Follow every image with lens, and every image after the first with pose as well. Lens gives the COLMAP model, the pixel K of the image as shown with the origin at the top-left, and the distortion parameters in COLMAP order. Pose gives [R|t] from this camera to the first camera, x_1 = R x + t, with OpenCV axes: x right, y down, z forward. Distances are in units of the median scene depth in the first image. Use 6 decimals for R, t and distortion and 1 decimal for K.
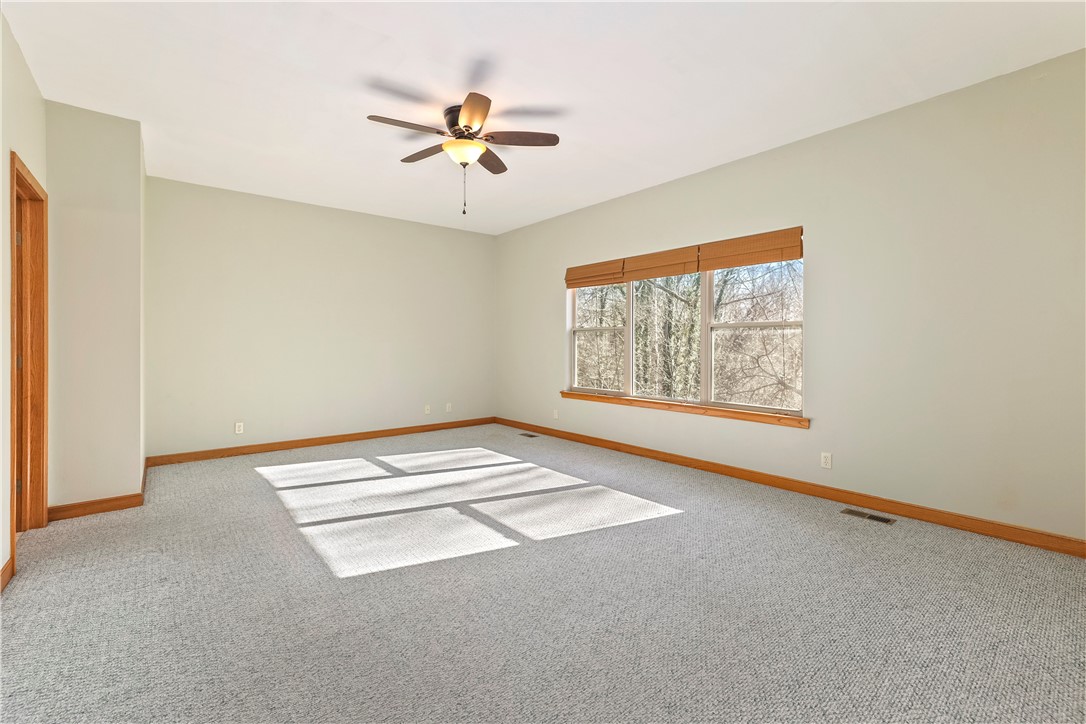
lens RADIAL K [[458.3, 0, 540.6], [0, 458.3, 355.3], [0, 0, 1]] dist [-0.011419, 0.002662]
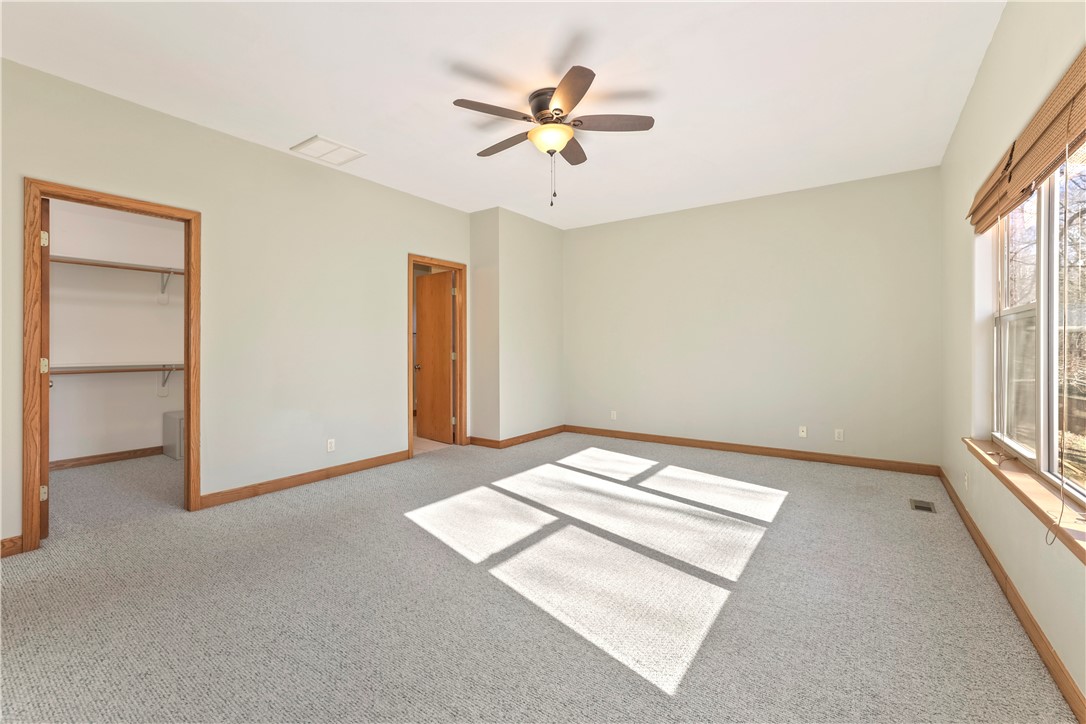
lens RADIAL K [[458.3, 0, 541.4], [0, 458.3, 350.3], [0, 0, 1]] dist [-0.011419, 0.002662]
pose [[0.266434, 0.001091, -0.963852, 0.784135], [-0.020732, 0.999774, -0.004599, -0.009718], [0.963630, 0.021208, 0.266397, 0.794417]]
